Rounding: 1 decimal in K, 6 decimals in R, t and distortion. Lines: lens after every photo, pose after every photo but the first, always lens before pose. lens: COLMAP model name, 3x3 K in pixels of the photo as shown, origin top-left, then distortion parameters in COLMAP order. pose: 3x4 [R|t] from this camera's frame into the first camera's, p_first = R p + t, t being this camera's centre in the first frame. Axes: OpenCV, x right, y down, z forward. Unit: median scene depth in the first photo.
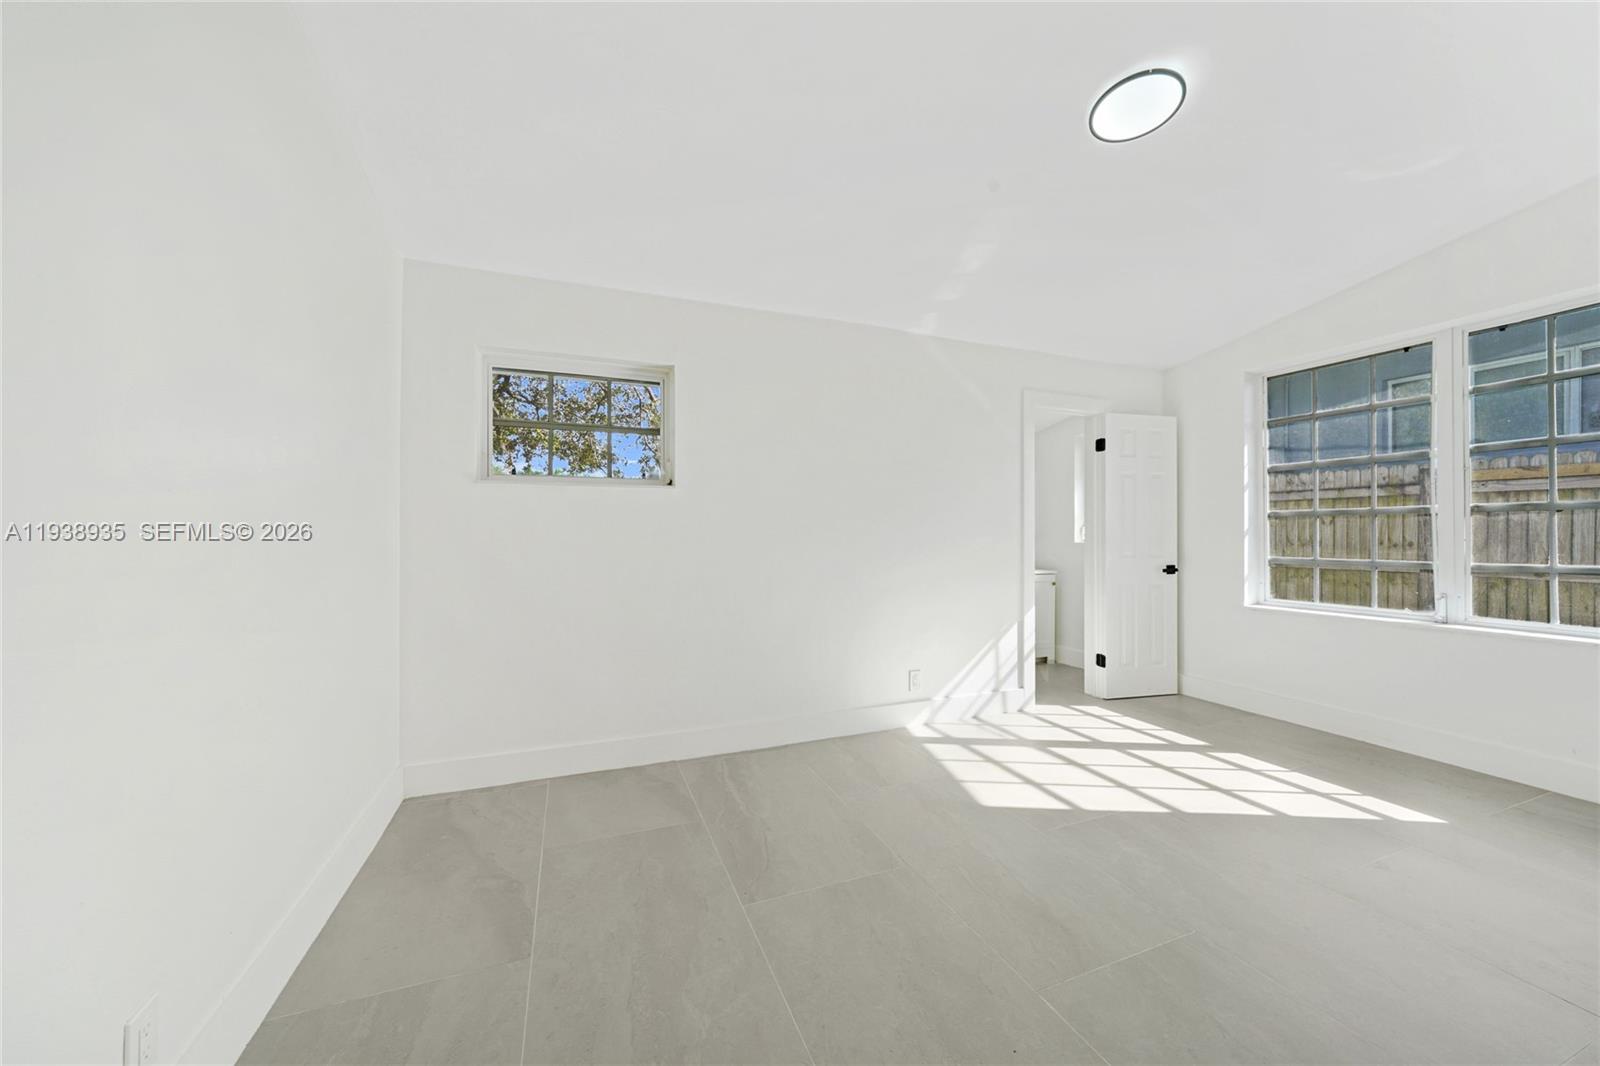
lens RADIAL K [[553.2, 0, 803.5], [0, 553.2, 529.7], [0, 0, 1]] dist [-0.018026, 0.000223]
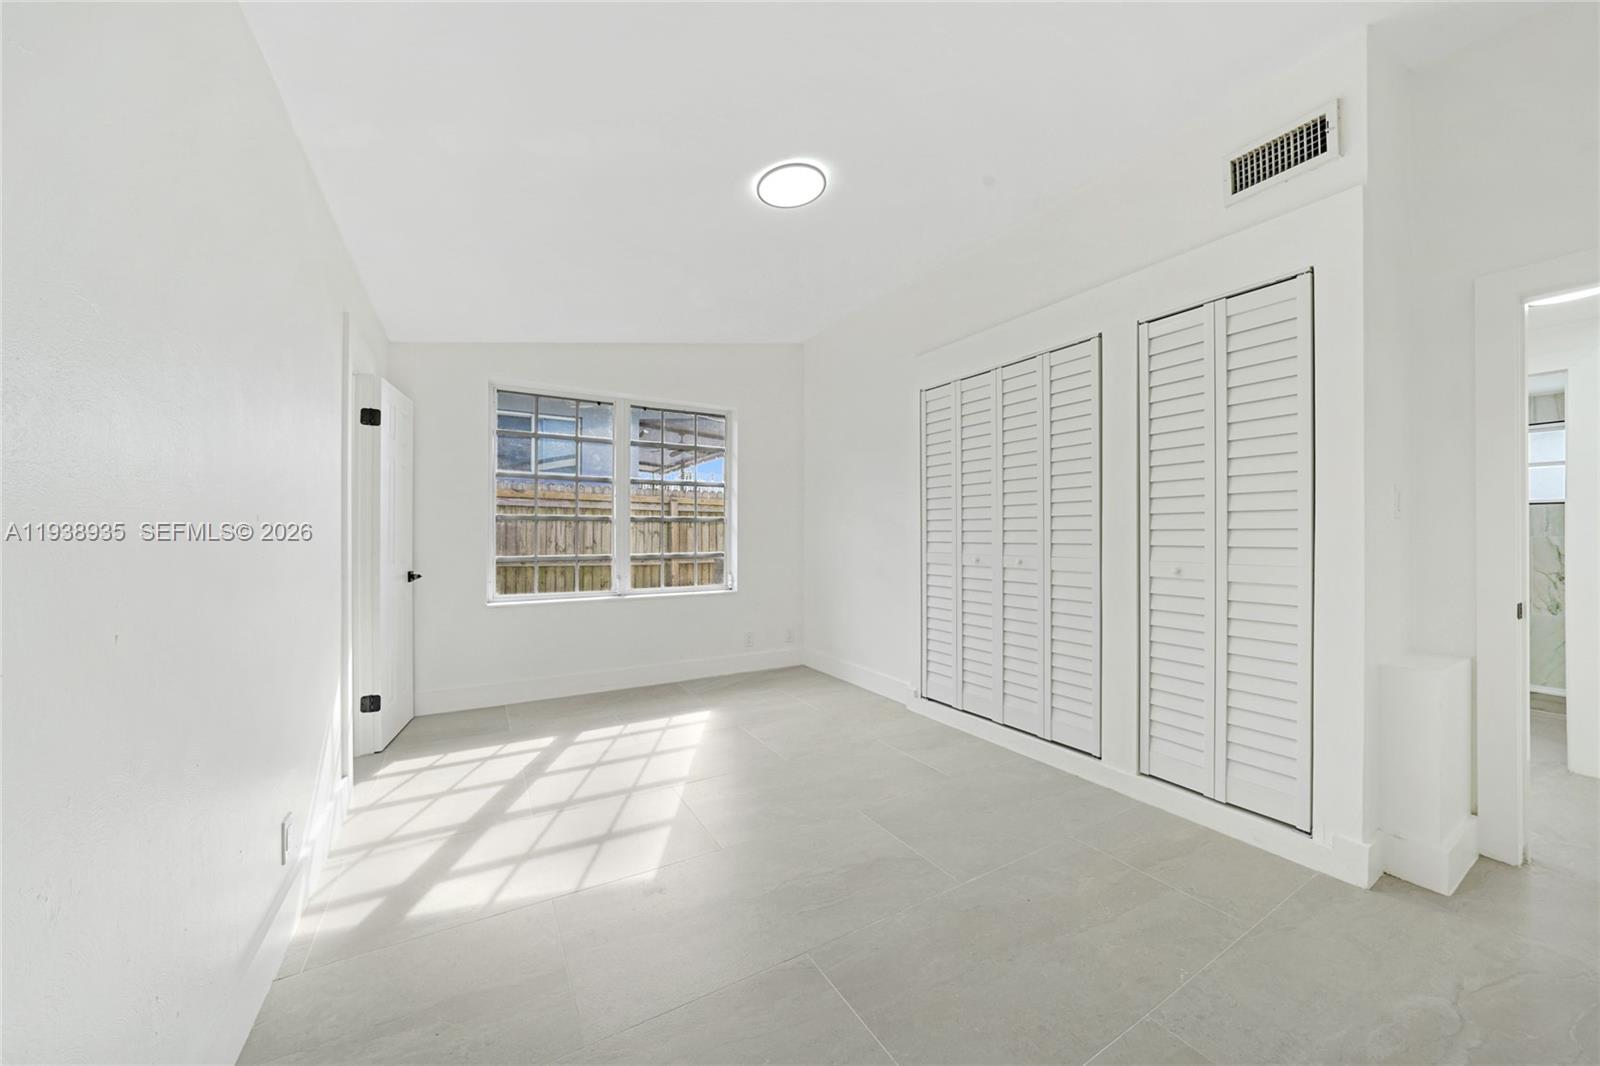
lens RADIAL K [[553.2, 0, 803.5], [0, 553.2, 529.7], [0, 0, 1]] dist [-0.018026, 0.000223]
pose [[-0.133389, 0.010655, 0.991006, -0.322183], [-0.006937, 0.999908, -0.011684, 0.005359], [-0.991040, -0.008433, -0.133303, 0.594391]]
